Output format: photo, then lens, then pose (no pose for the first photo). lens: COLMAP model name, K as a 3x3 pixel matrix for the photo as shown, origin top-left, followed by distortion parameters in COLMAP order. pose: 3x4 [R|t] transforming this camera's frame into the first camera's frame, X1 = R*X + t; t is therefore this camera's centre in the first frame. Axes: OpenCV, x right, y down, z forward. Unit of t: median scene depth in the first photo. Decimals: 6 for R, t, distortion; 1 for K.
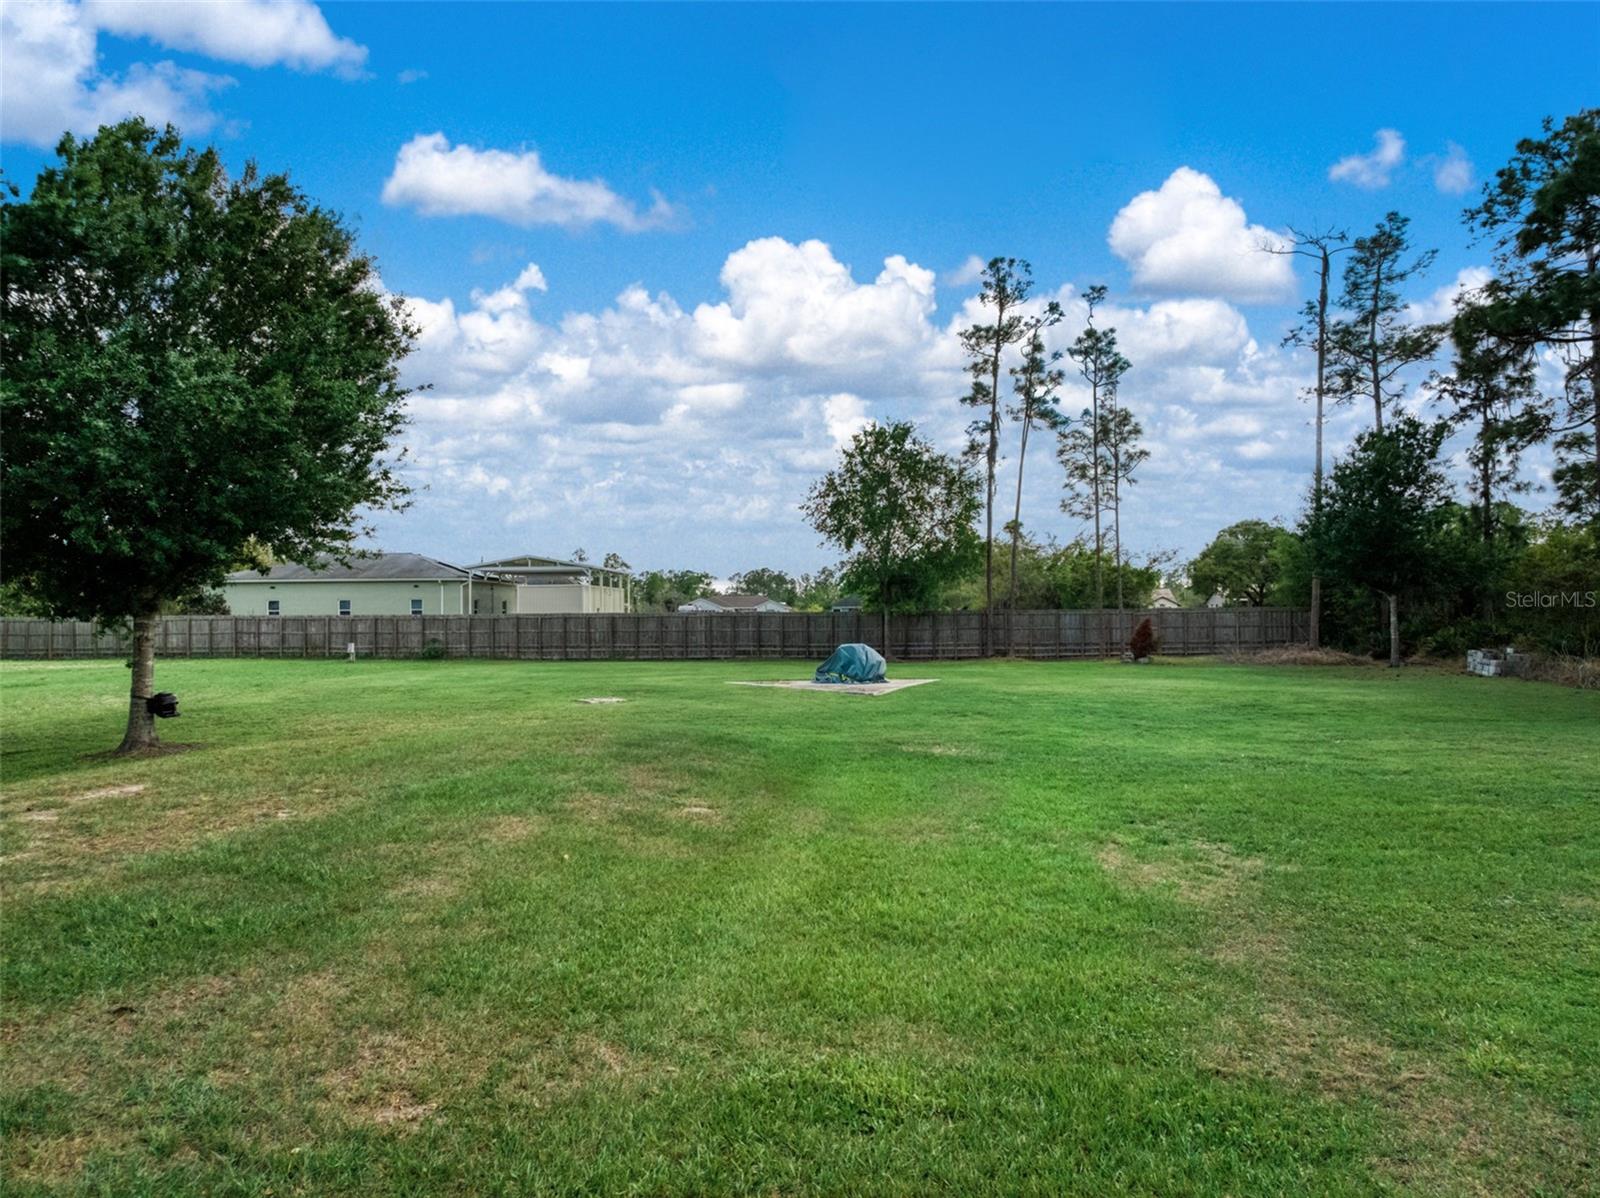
lens RADIAL K [[1079.2, 0, 800.0], [0, 1079.2, 599.0], [0, 0, 1]] dist [0.022793, -0.015764]
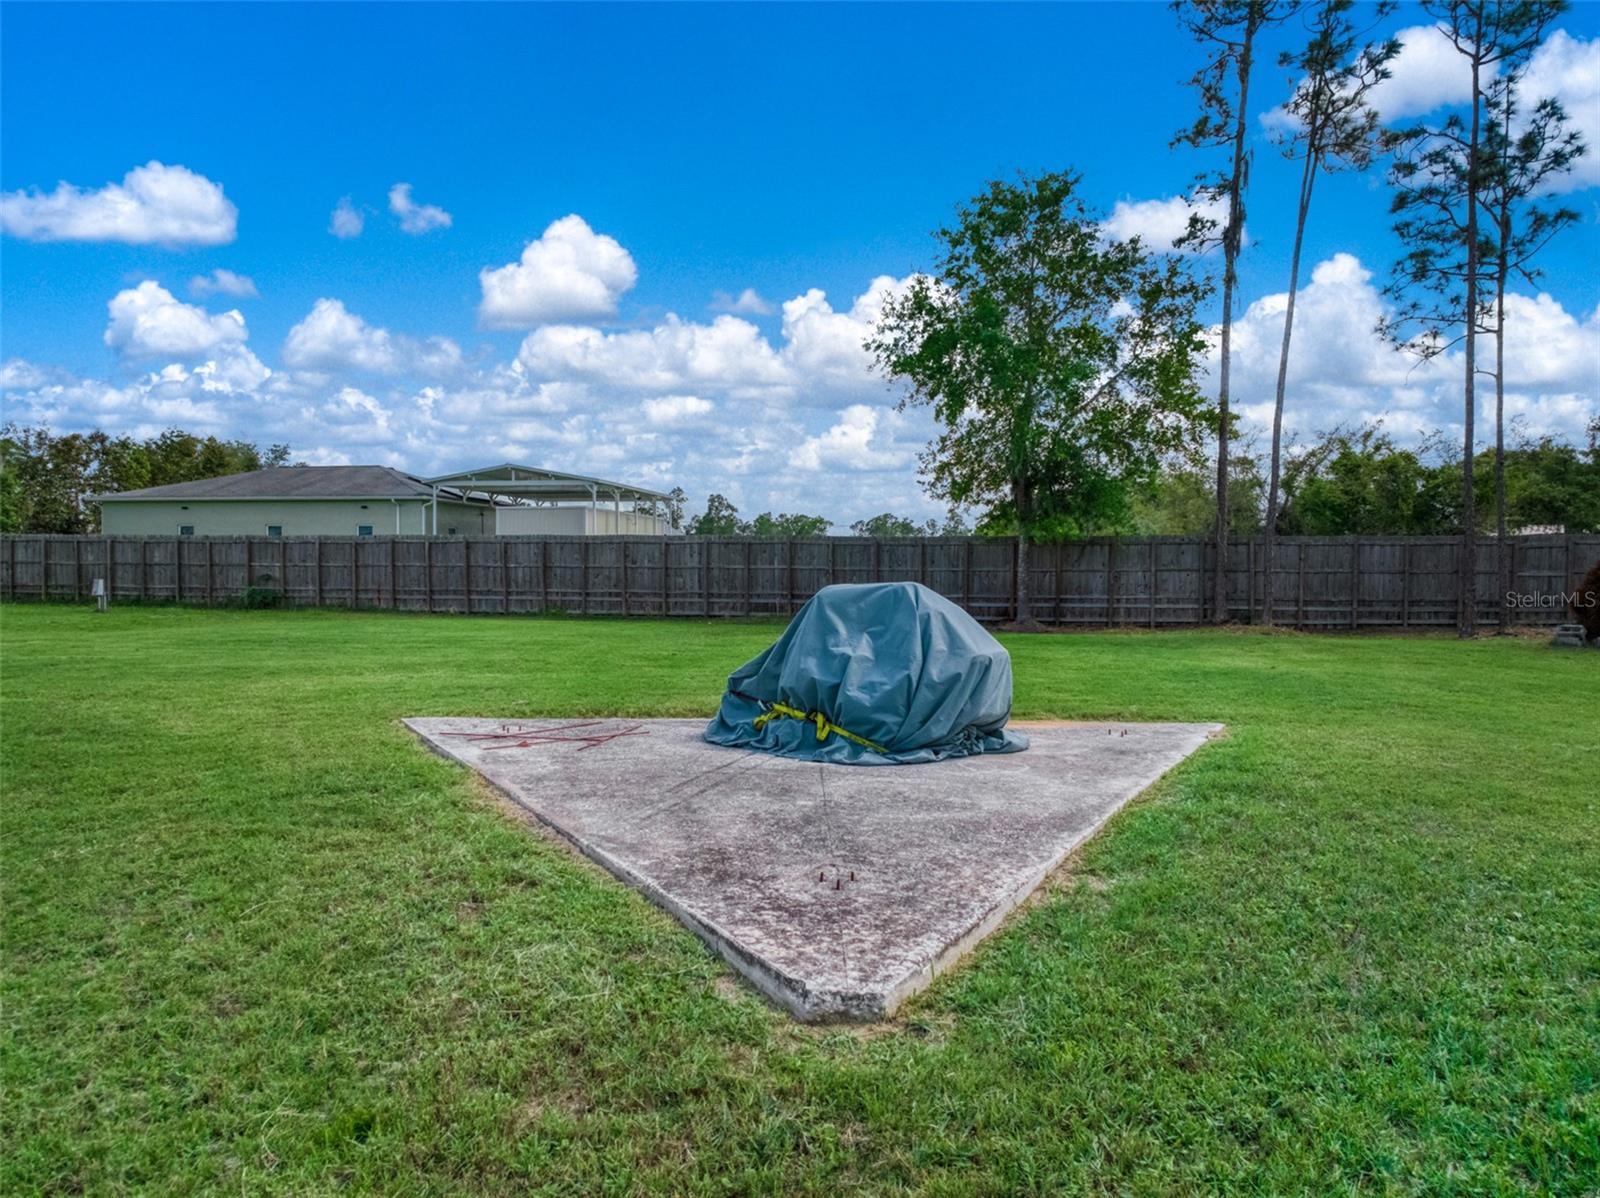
lens RADIAL K [[1079.2, 0, 800.0], [0, 1079.2, 599.0], [0, 0, 1]] dist [0.022793, -0.015764]
pose [[0.992278, 0.017125, -0.122847, 0.036175], [-0.011792, 0.998962, 0.044004, 0.020157], [0.123473, -0.042216, 0.991450, 0.441665]]
